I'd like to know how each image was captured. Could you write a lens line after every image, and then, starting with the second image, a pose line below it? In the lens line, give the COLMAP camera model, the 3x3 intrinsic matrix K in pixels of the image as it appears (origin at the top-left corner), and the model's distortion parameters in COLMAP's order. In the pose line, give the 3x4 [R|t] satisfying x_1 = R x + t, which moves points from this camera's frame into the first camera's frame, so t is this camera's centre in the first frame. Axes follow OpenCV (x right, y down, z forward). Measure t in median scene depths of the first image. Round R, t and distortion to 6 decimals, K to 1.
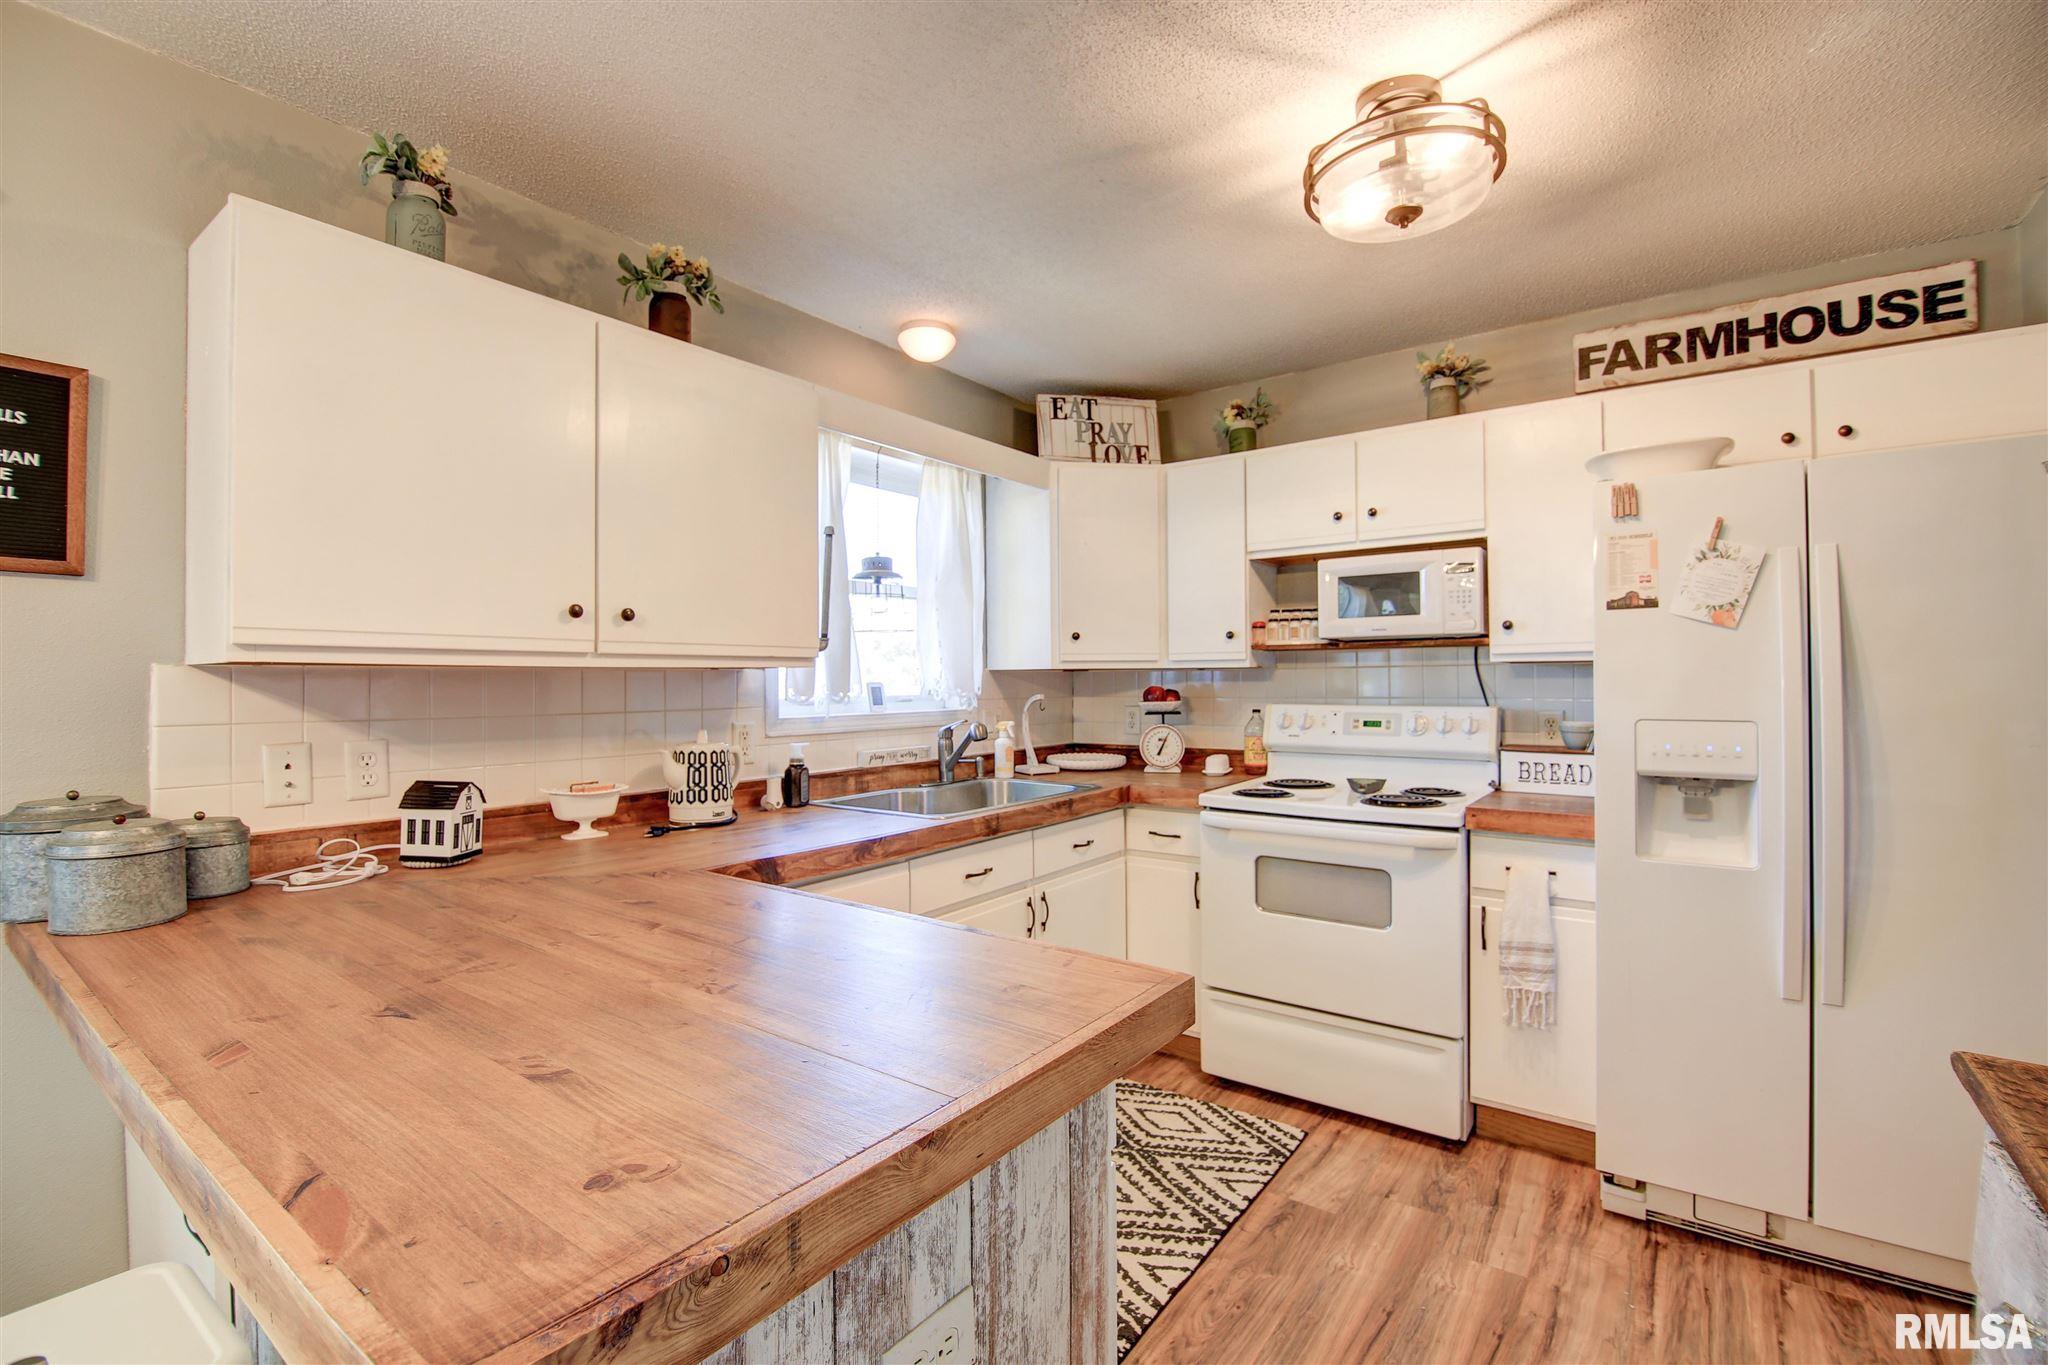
lens RADIAL K [[910.2, 0, 1026.3], [0, 910.2, 679.4], [0, 0, 1]] dist [-0.011593, -0.003623]
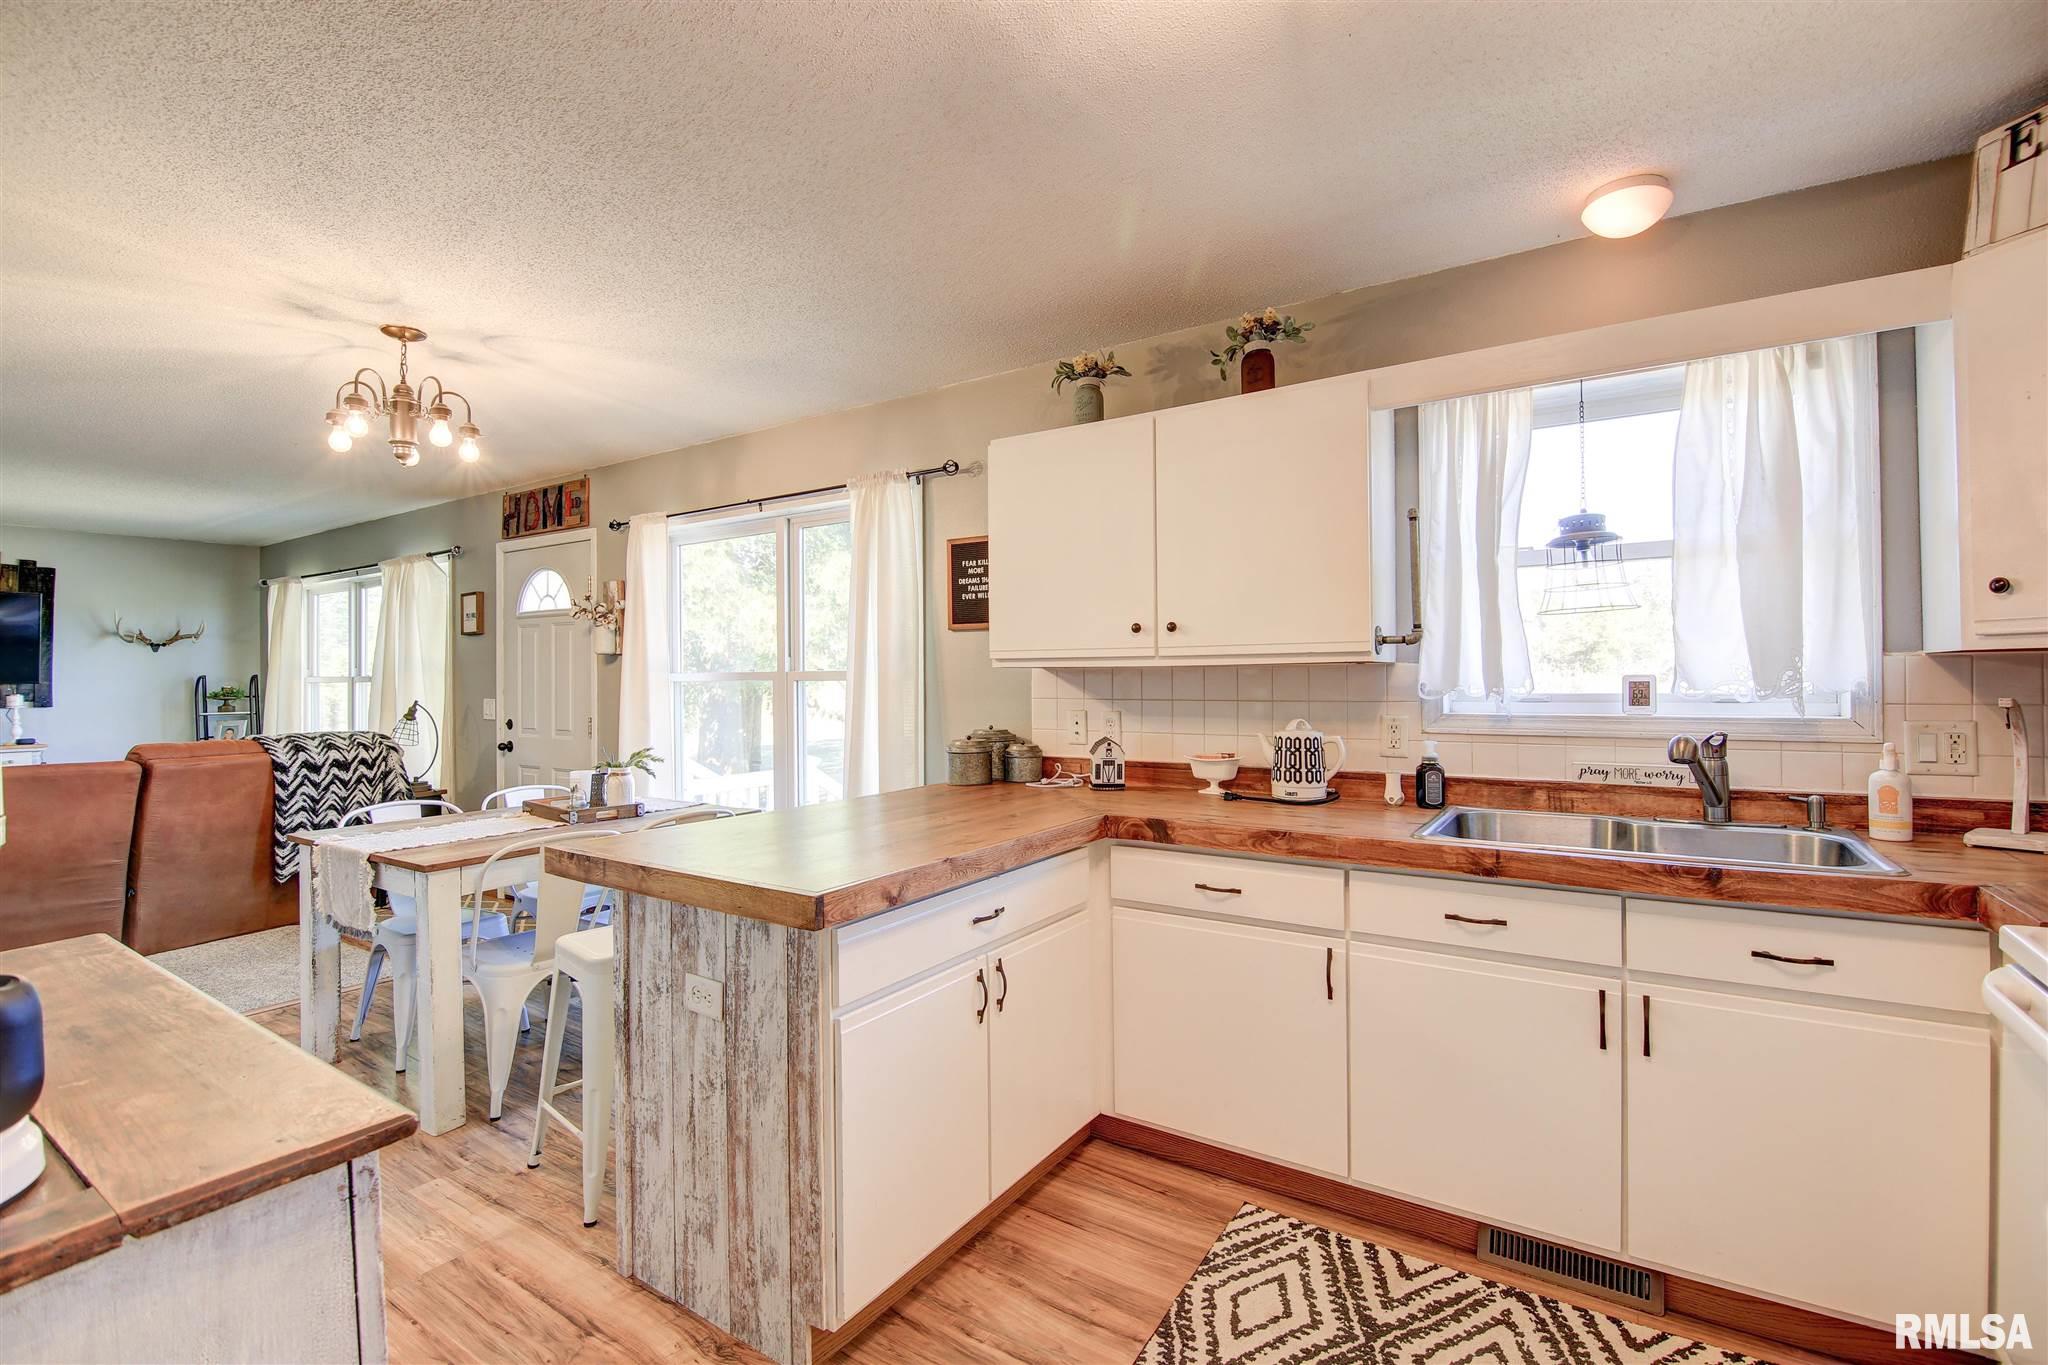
lens RADIAL K [[910.2, 0, 1015.9], [0, 910.2, 678.1], [0, 0, 1]] dist [-0.011593, -0.003623]
pose [[0.041069, 0.005323, -0.999142, 0.664963], [0.008387, 0.999949, 0.005672, -0.003584], [0.999121, -0.008613, 0.041022, 0.531840]]
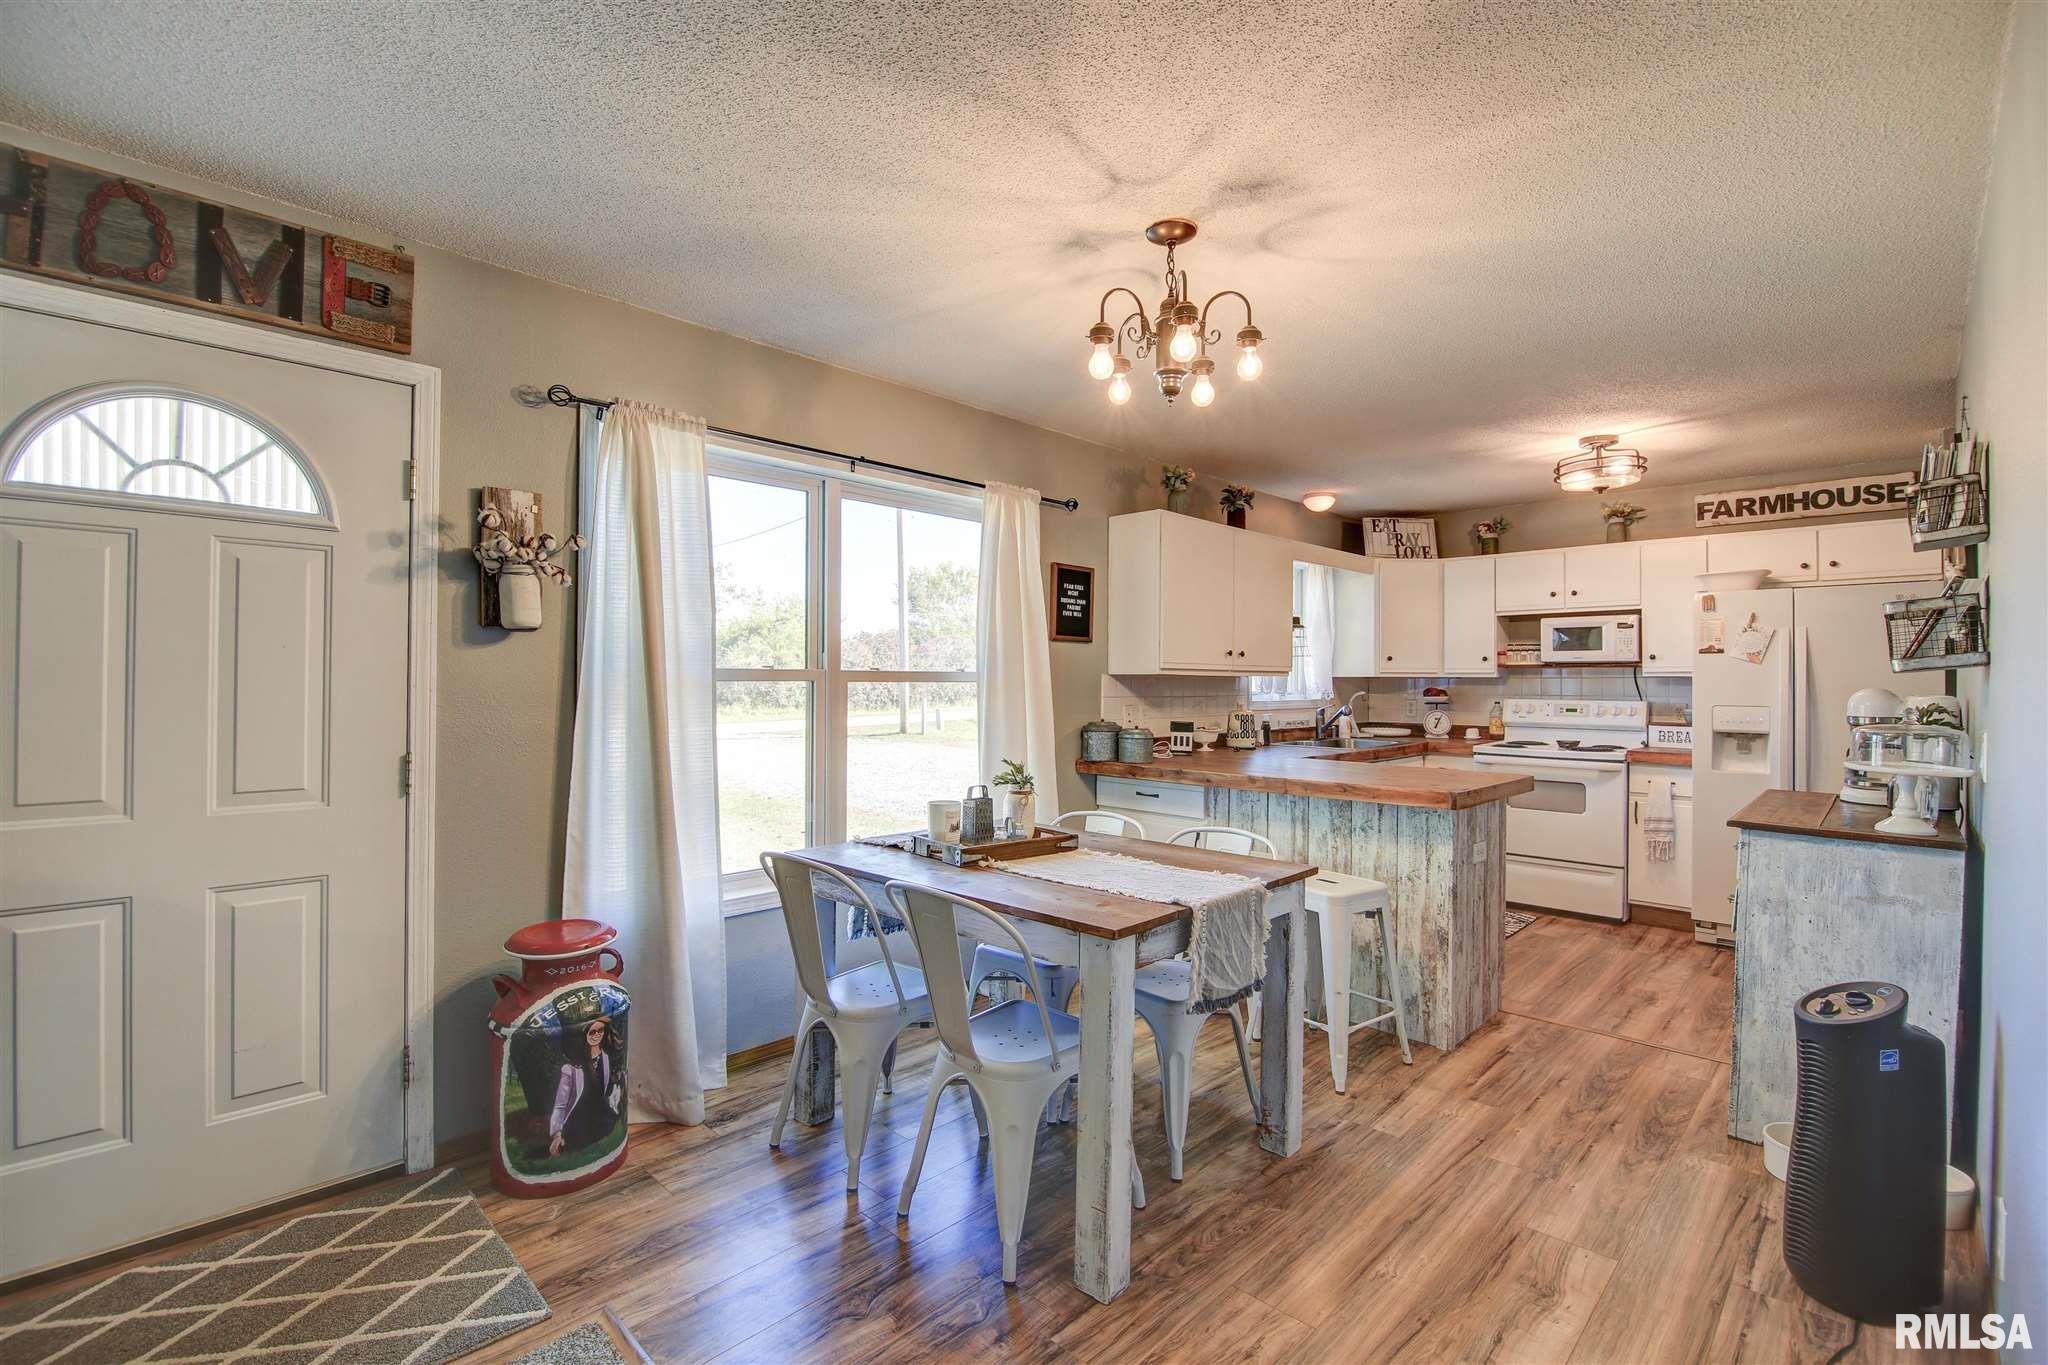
lens RADIAL K [[910.2, 0, 1025.6], [0, 910.2, 676.3], [0, 0, 1]] dist [-0.011593, -0.003623]
pose [[0.989370, 0.010938, -0.145006, -0.484050], [-0.011586, 0.999926, -0.003624, 0.001513], [0.144956, 0.005265, 0.989424, -1.047147]]
